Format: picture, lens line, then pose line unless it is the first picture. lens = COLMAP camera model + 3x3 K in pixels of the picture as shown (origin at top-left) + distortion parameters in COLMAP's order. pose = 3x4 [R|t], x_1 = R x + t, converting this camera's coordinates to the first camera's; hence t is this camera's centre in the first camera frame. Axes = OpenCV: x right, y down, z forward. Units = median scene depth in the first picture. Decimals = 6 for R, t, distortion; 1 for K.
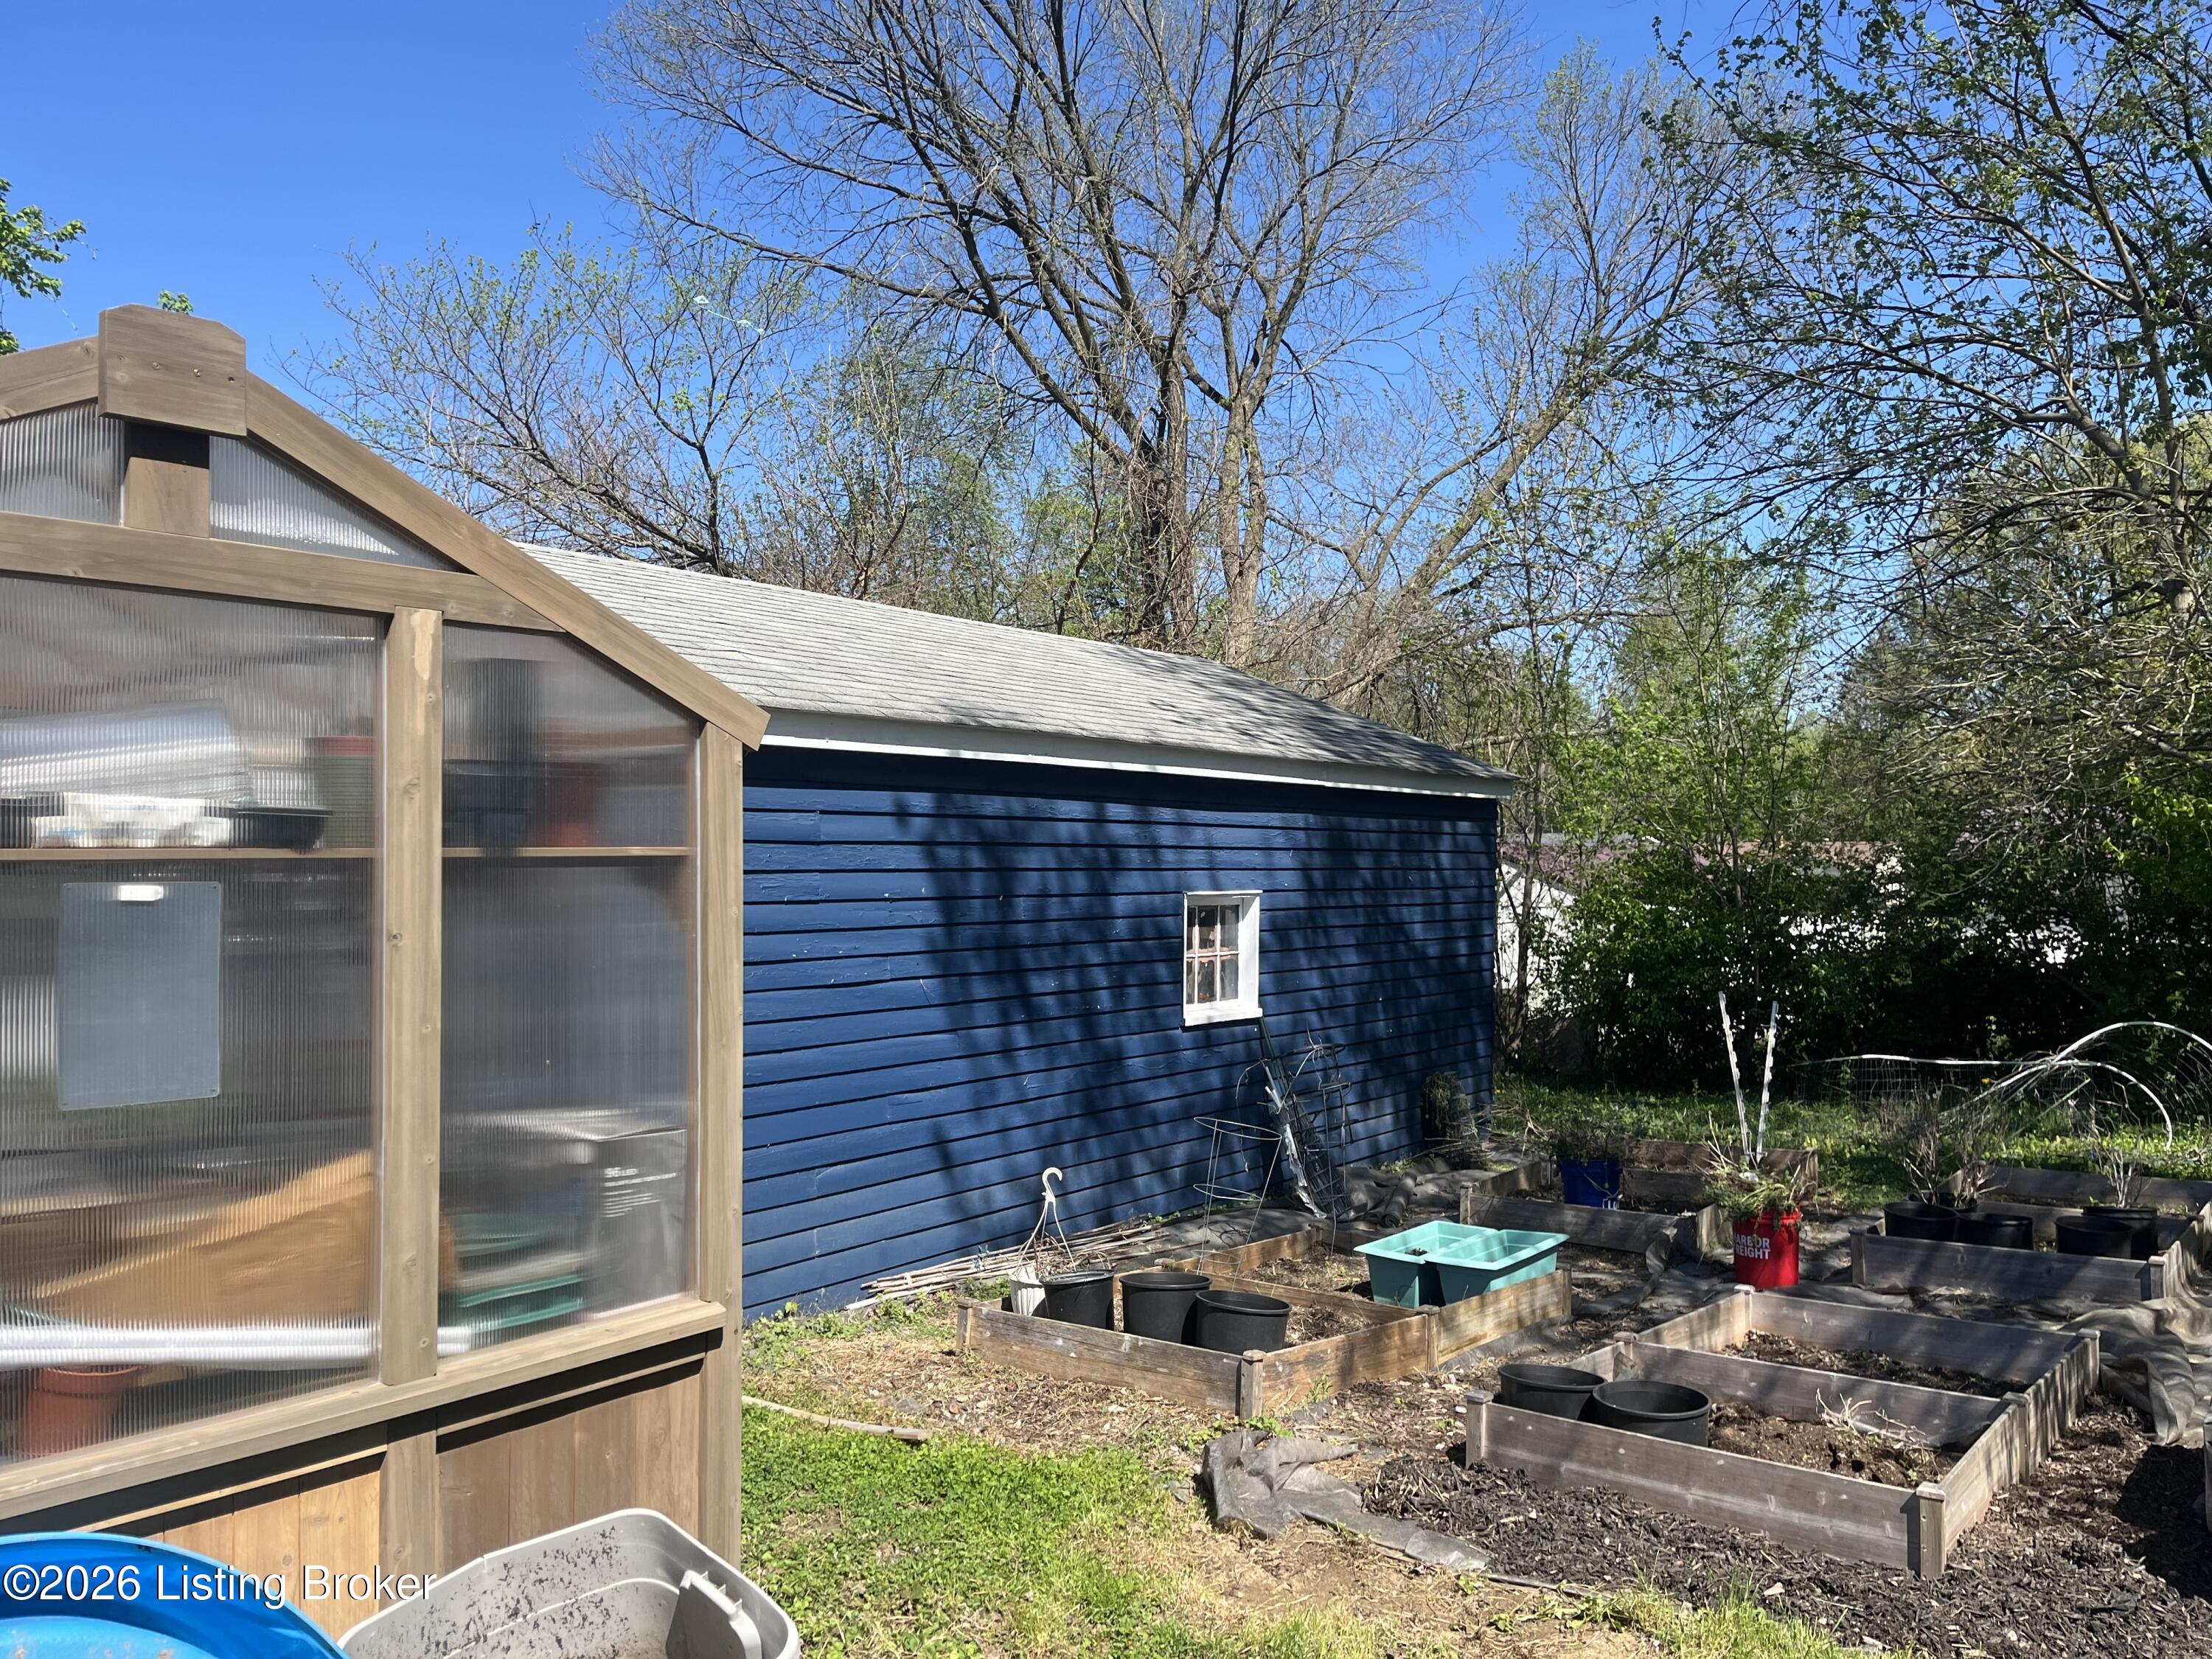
lens RADIAL K [[1682.9, 0, 1108.2], [0, 1682.9, 835.2], [0, 0, 1]] dist [0.046178, -0.028039]
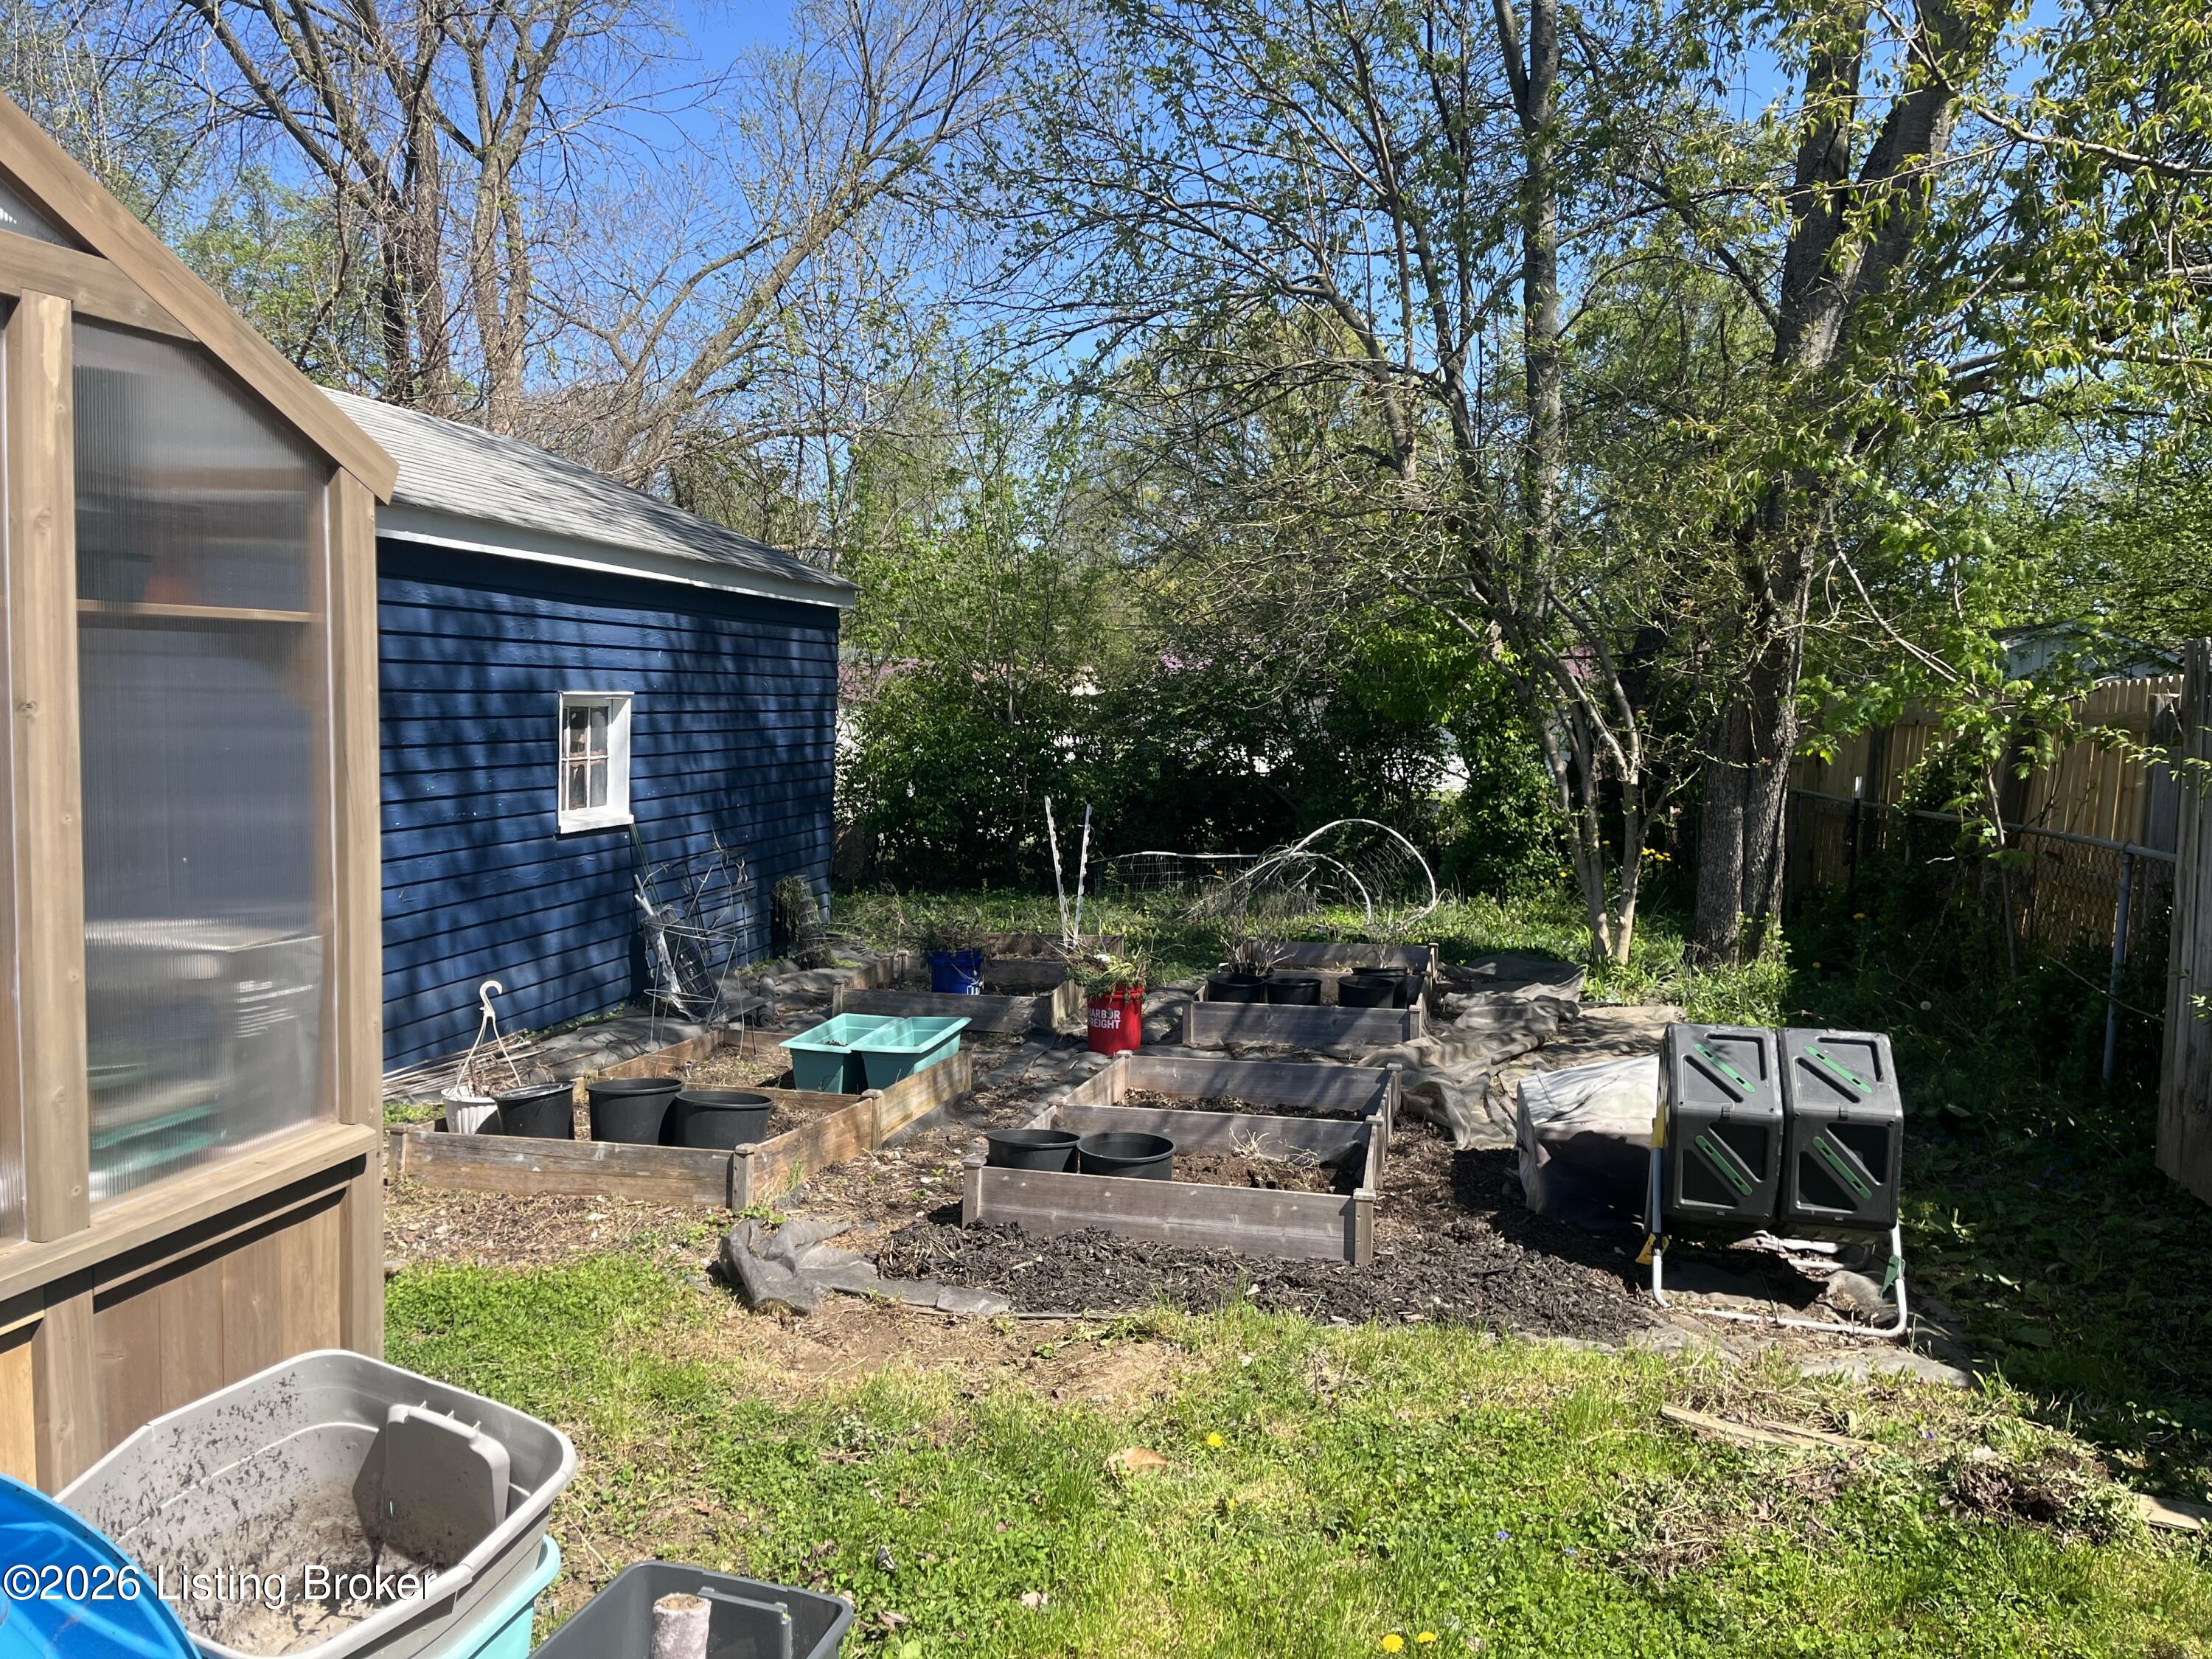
lens RADIAL K [[1684.6, 0, 1081.7], [0, 1684.6, 824.8], [0, 0, 1]] dist [0.090471, -0.115902]
pose [[0.903695, -0.010833, 0.428039, -0.179508], [-0.033892, 0.994733, 0.096730, 0.011346], [-0.426833, -0.101922, 0.898569, 0.025454]]
